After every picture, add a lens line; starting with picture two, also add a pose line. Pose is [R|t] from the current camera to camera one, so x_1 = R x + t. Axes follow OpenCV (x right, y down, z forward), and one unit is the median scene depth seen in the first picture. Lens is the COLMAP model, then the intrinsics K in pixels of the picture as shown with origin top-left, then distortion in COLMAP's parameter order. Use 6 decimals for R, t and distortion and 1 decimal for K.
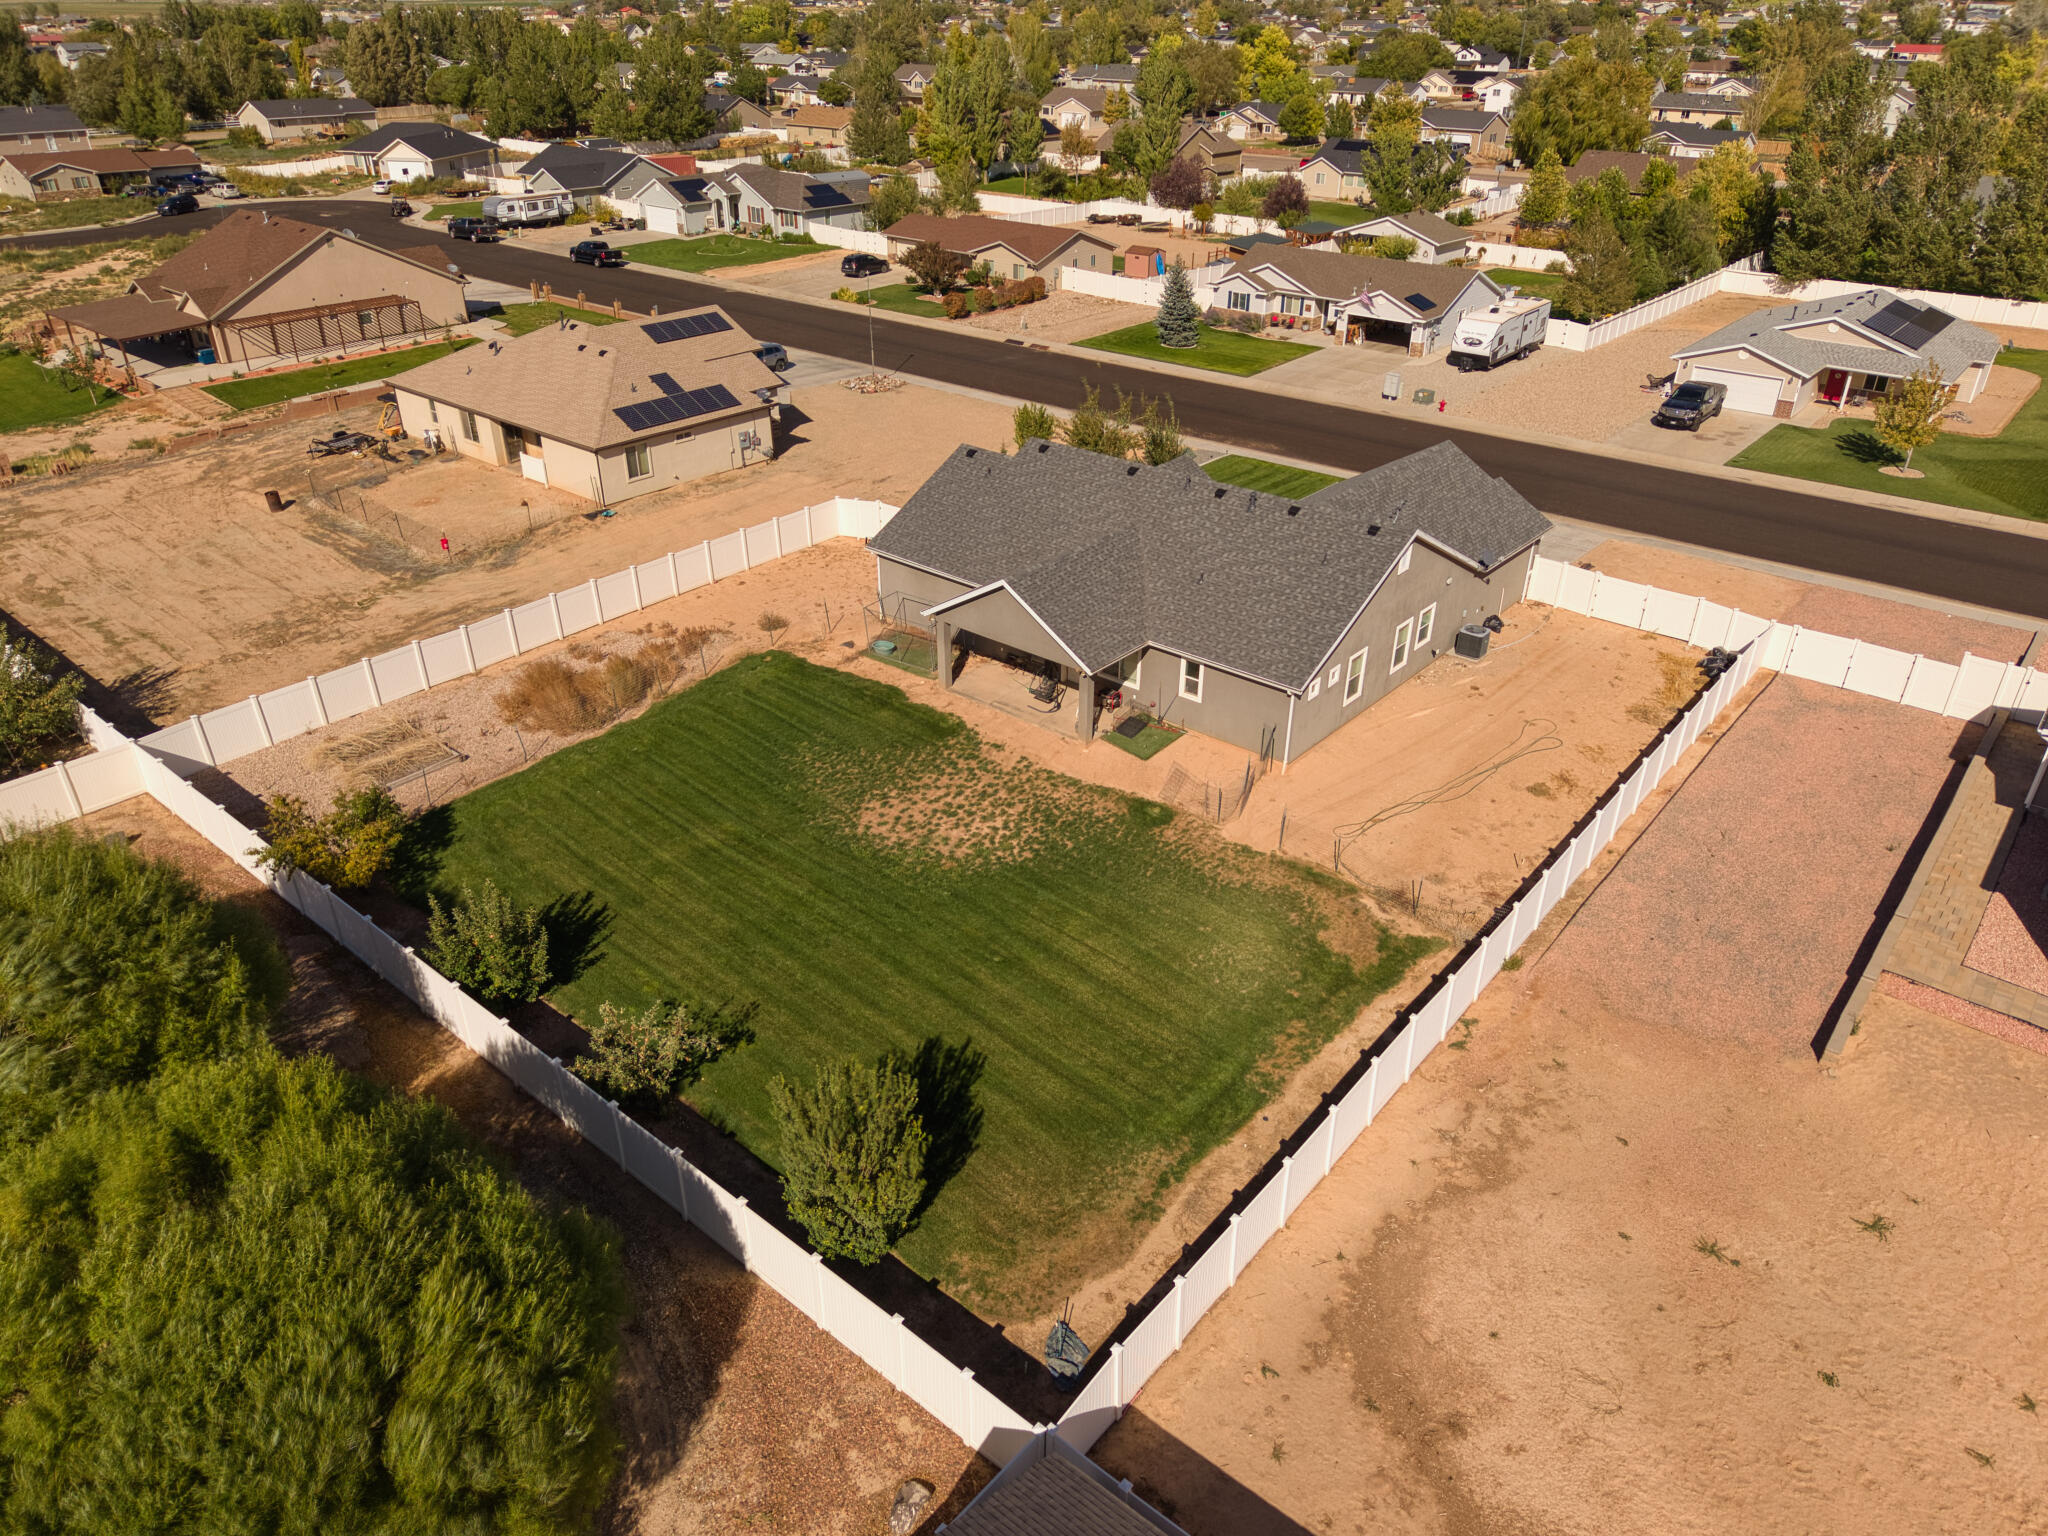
lens RADIAL K [[1365.7, 0, 1034.3], [0, 1365.7, 771.4], [0, 0, 1]] dist [0.027325, -0.026252]
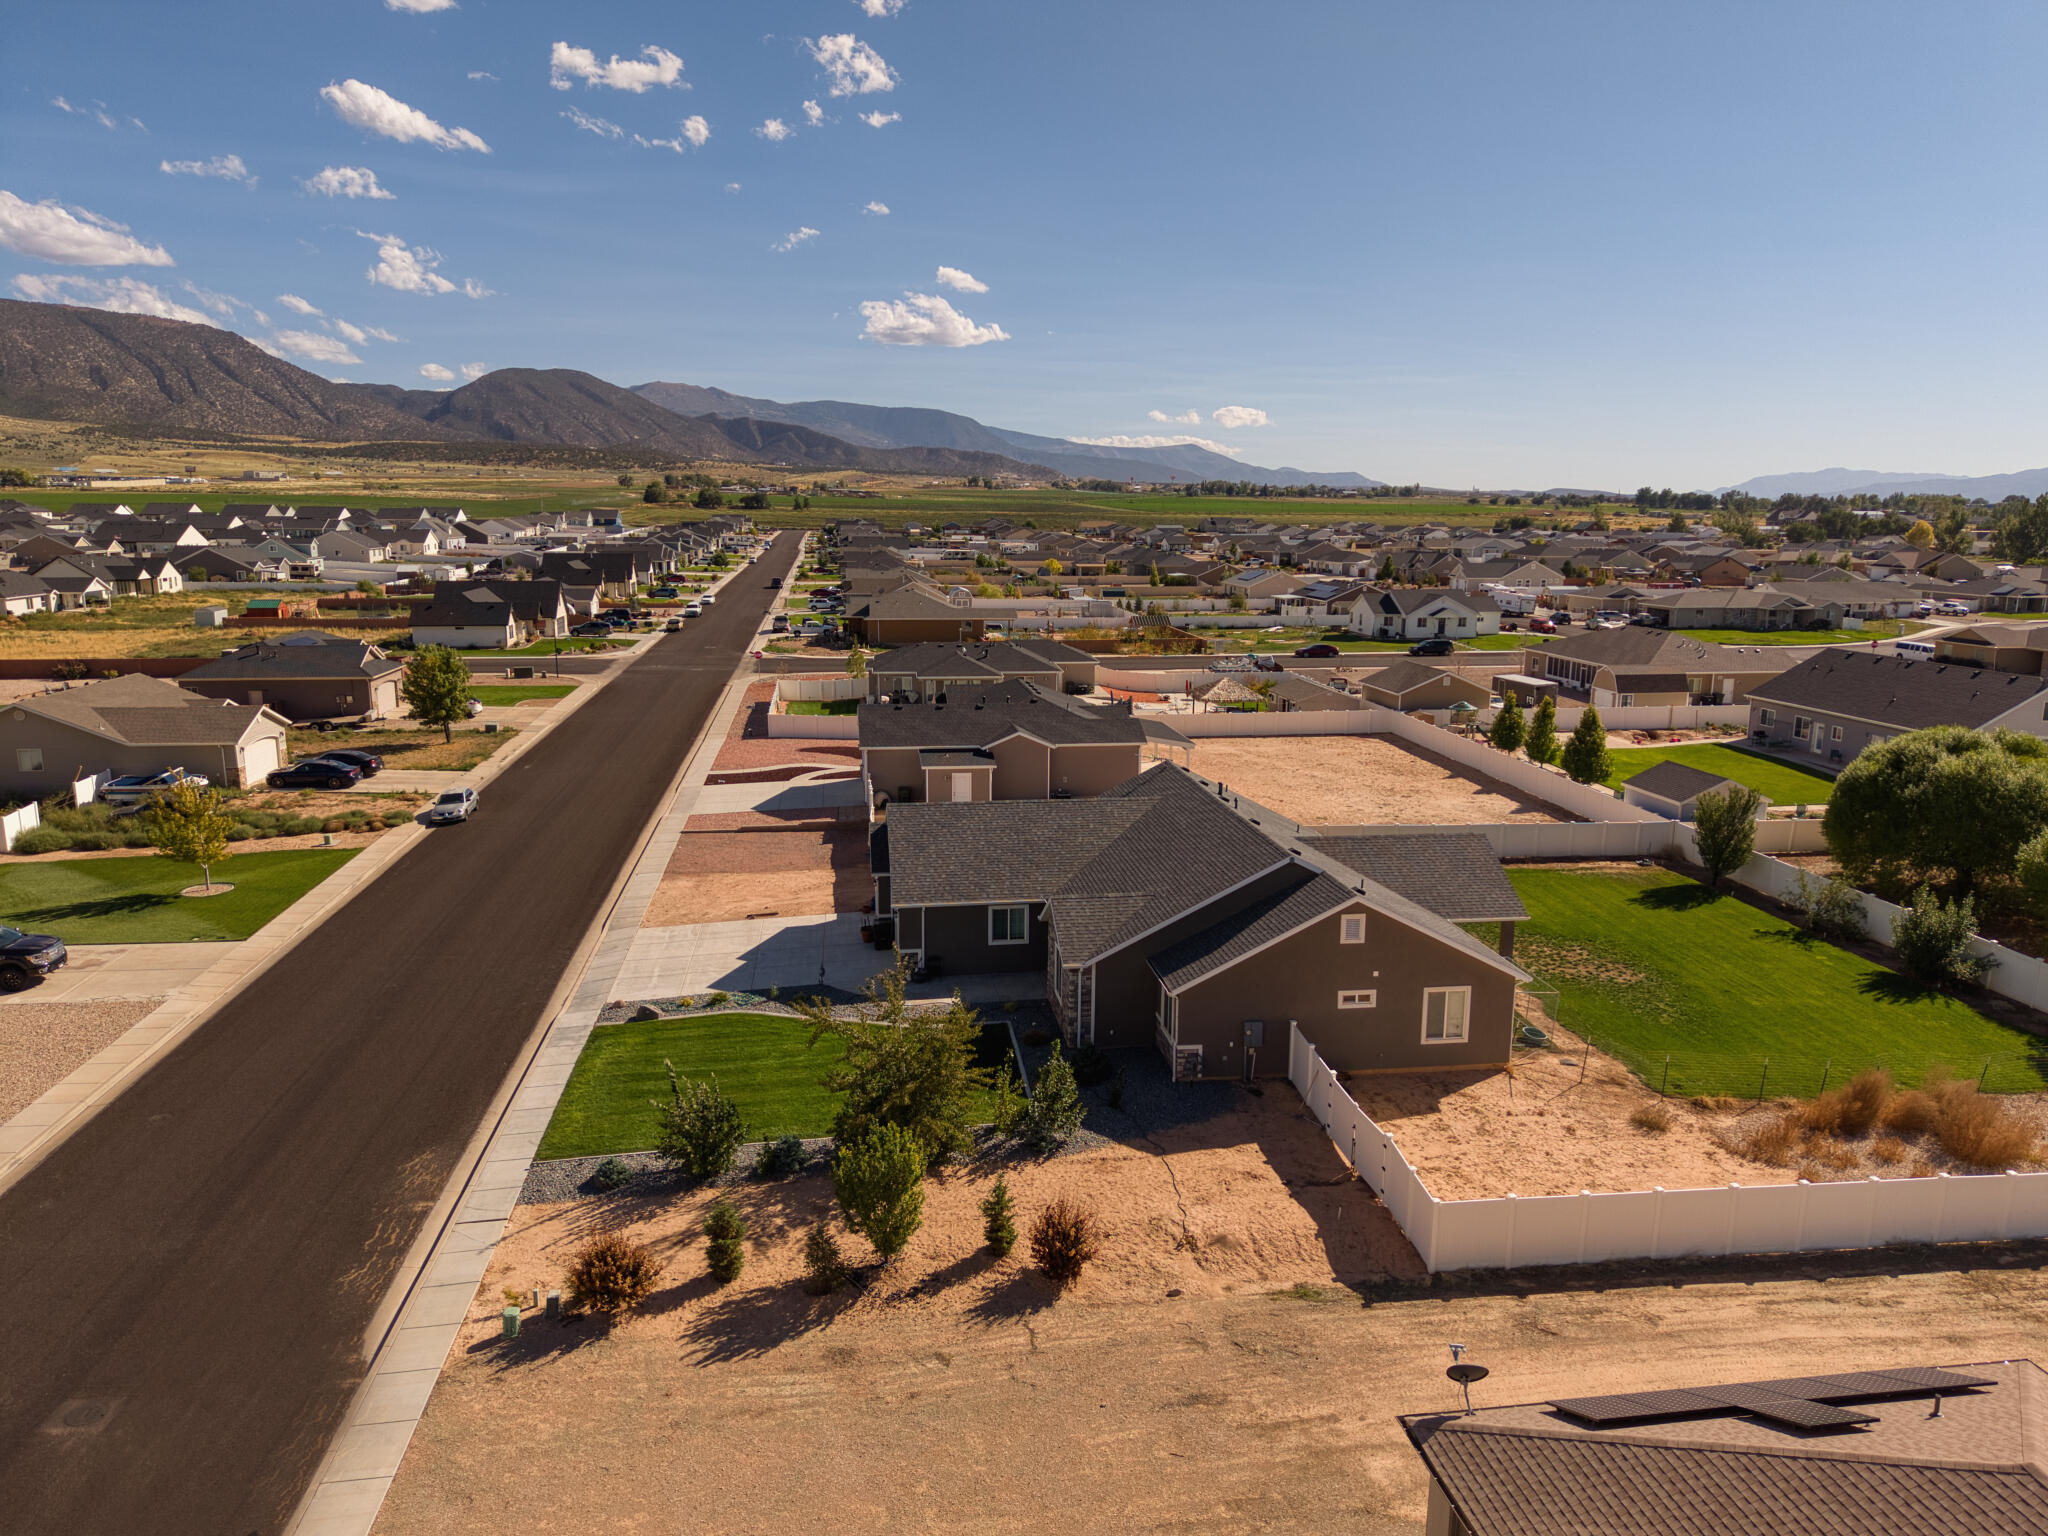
lens RADIAL K [[1365.7, 0, 1029.2], [0, 1365.7, 762.8], [0, 0, 1]] dist [0.027325, -0.026252]
pose [[-0.740249, -0.137818, 0.658056, -0.366688], [0.322557, 0.785971, 0.527453, -0.686441], [-0.589905, 0.602708, -0.537360, 1.346076]]
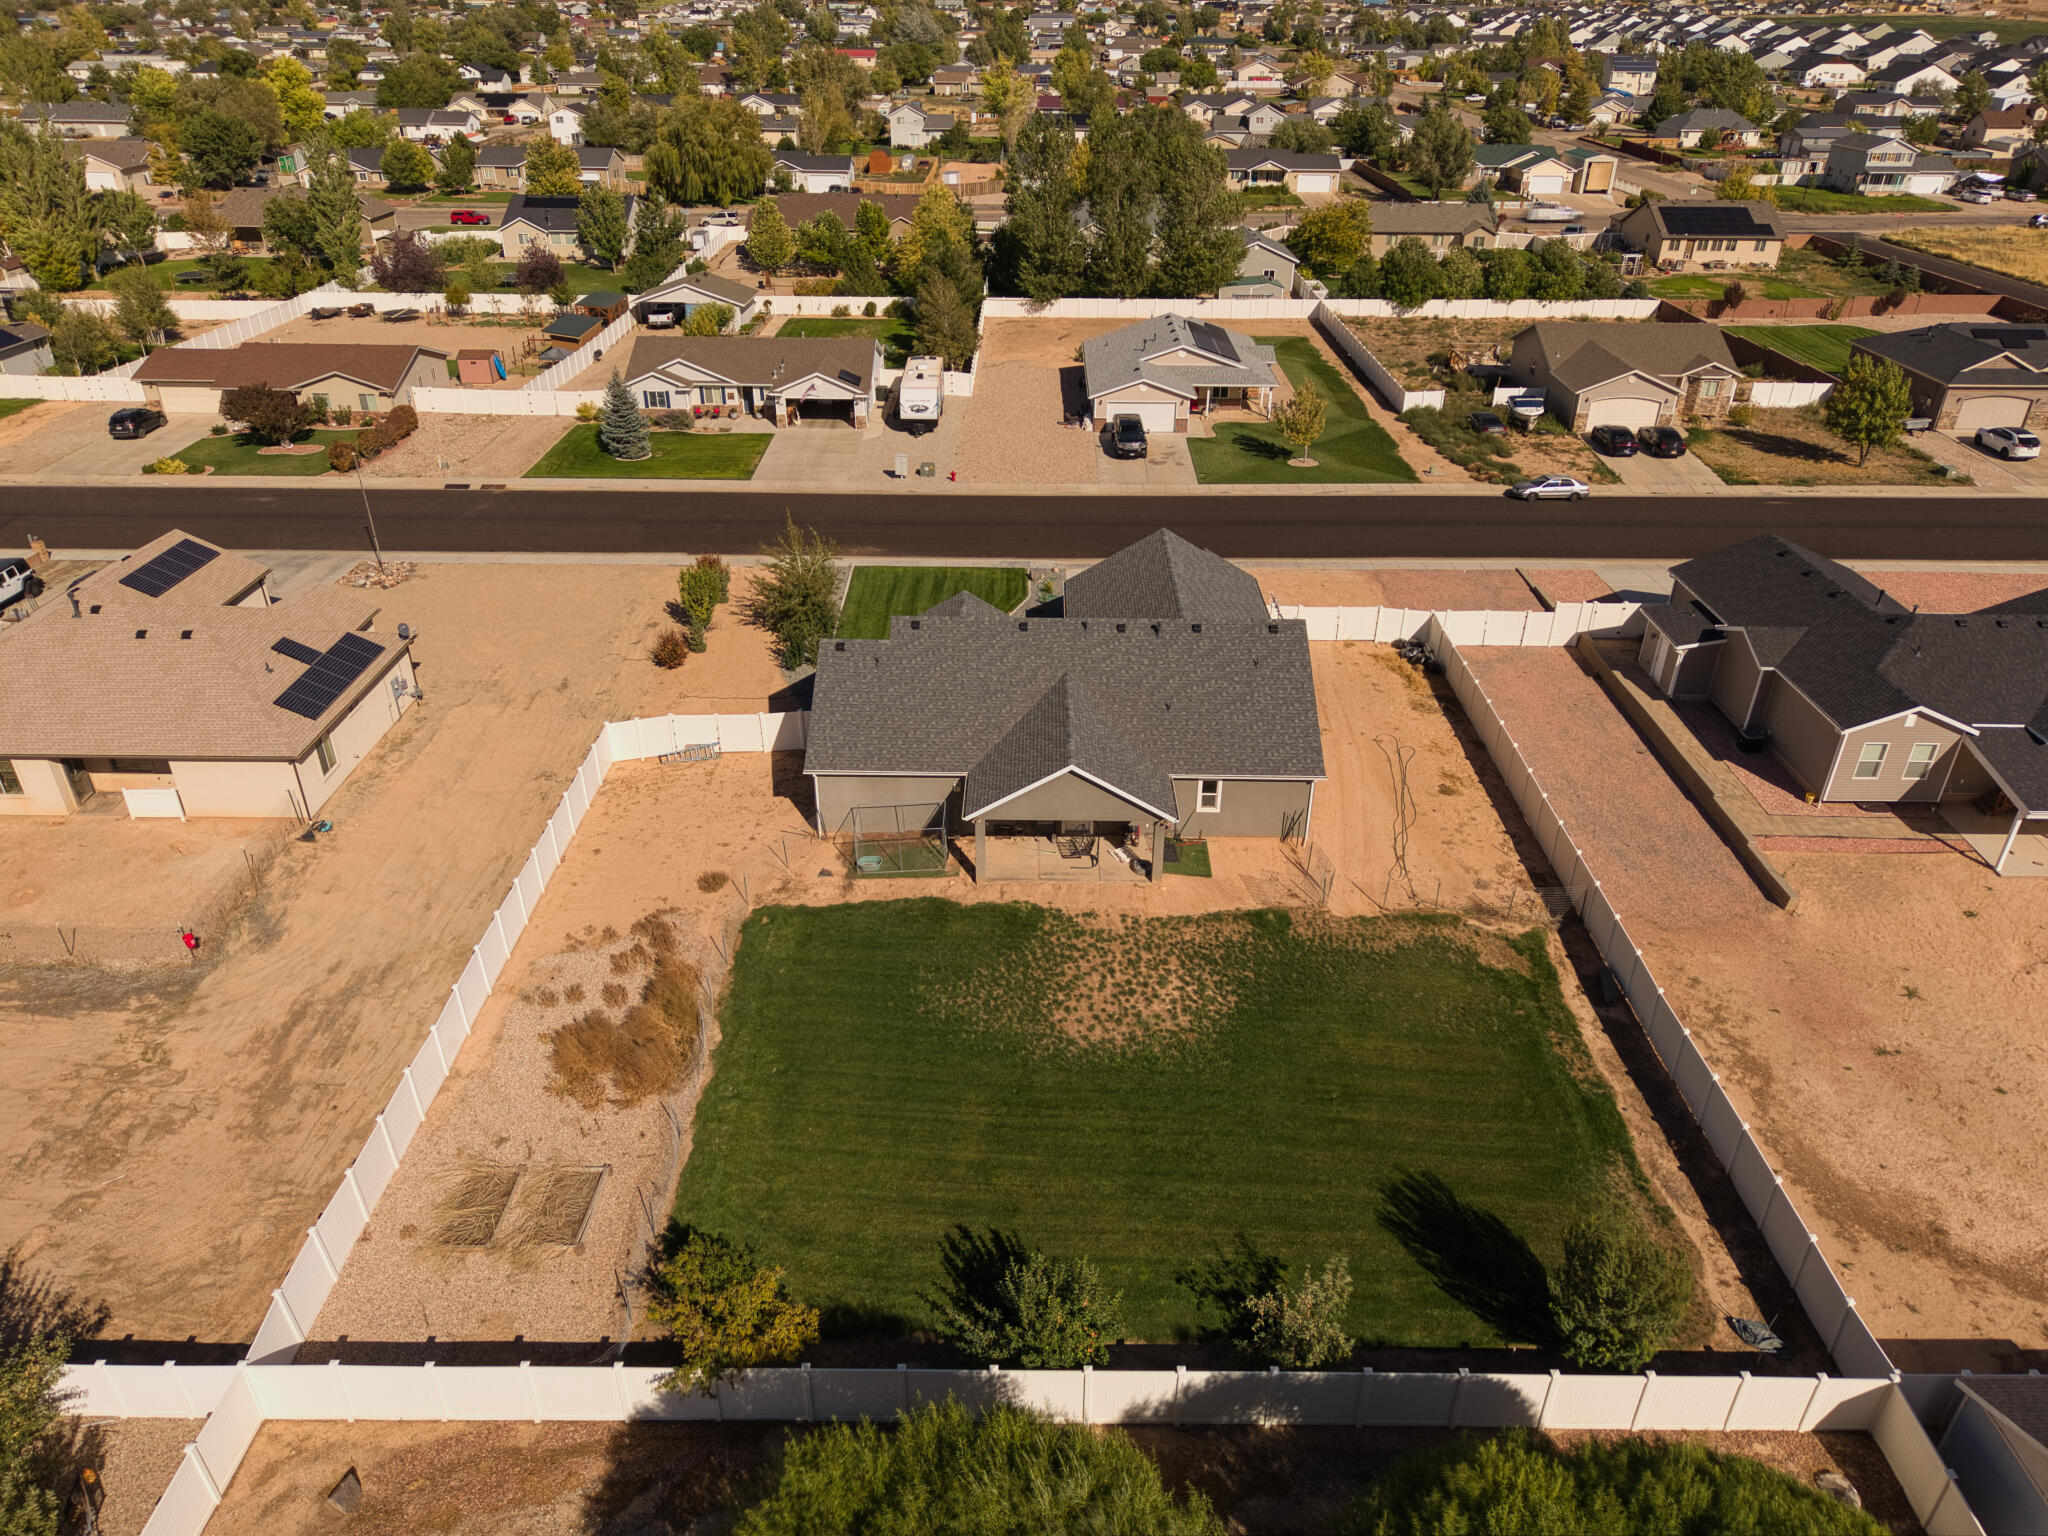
lens RADIAL K [[1365.7, 0, 1032.4], [0, 1365.7, 767.9], [0, 0, 1]] dist [0.027325, -0.026252]
pose [[0.771358, -0.314492, 0.553264, -0.463771], [0.312351, 0.944537, 0.101425, -0.188537], [-0.554476, 0.094578, 0.826808, 0.110306]]
